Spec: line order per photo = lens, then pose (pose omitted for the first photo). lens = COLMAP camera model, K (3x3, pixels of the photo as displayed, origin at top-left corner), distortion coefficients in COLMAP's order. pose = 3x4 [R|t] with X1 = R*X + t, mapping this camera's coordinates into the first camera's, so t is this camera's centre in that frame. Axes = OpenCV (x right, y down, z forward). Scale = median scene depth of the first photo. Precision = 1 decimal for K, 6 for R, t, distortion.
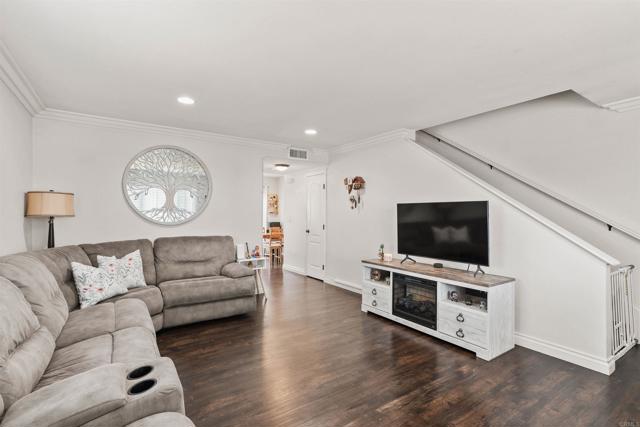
lens RADIAL K [[303.2, 0, 319.4], [0, 303.2, 217.3], [0, 0, 1]] dist [0.000470, 0.000191]
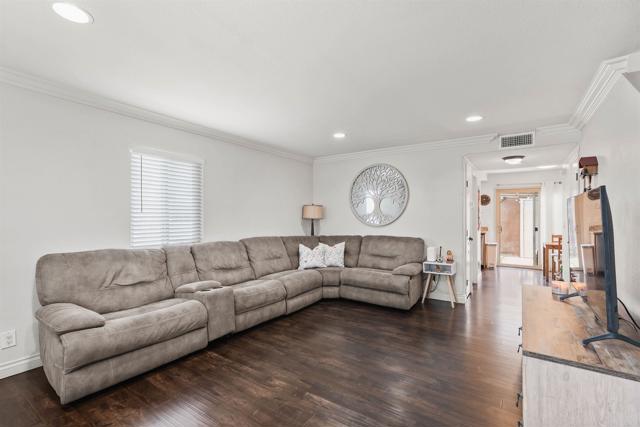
lens RADIAL K [[303.2, 0, 319.4], [0, 303.2, 217.3], [0, 0, 1]] dist [0.000470, 0.000191]
pose [[0.348319, -0.001670, -0.937375, 0.757077], [-0.010542, 0.999928, -0.005699, -0.002362], [0.937317, 0.011867, 0.348276, 0.389912]]
